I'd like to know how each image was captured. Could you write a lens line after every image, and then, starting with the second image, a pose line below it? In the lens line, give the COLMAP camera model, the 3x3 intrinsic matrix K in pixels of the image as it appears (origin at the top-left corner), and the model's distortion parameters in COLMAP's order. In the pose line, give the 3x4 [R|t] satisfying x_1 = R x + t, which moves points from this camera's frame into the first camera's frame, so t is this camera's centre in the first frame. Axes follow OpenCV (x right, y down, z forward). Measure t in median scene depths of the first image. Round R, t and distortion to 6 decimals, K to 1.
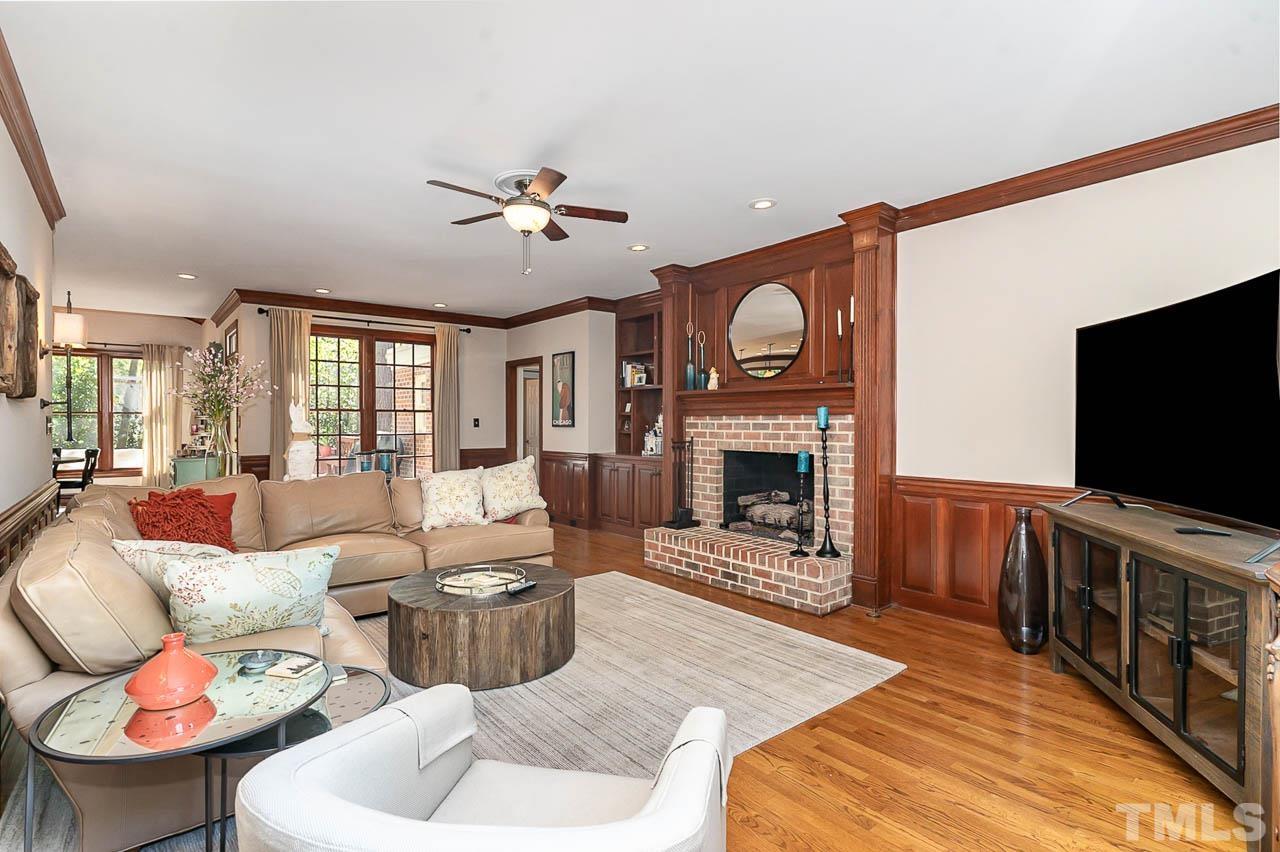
lens RADIAL K [[614.9, 0, 632.6], [0, 614.9, 422.2], [0, 0, 1]] dist [0.015285, 0.000091]
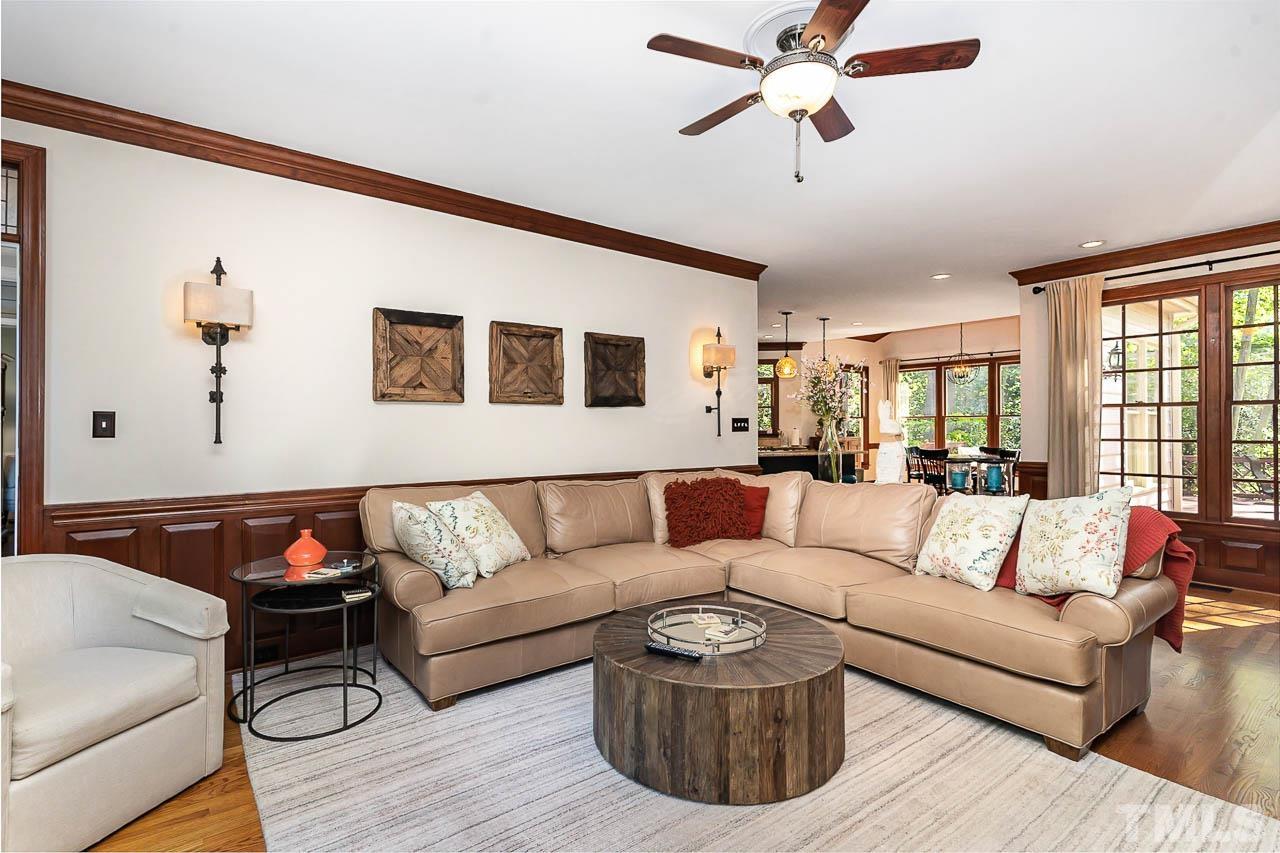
lens RADIAL K [[614.9, 0, 633.3], [0, 614.9, 429.4], [0, 0, 1]] dist [0.015285, 0.000091]
pose [[-0.030344, 0.004988, -0.999527, 0.248537], [0.000336, 0.999988, 0.004980, 0.004765], [0.999539, -0.000184, -0.030345, 0.457305]]
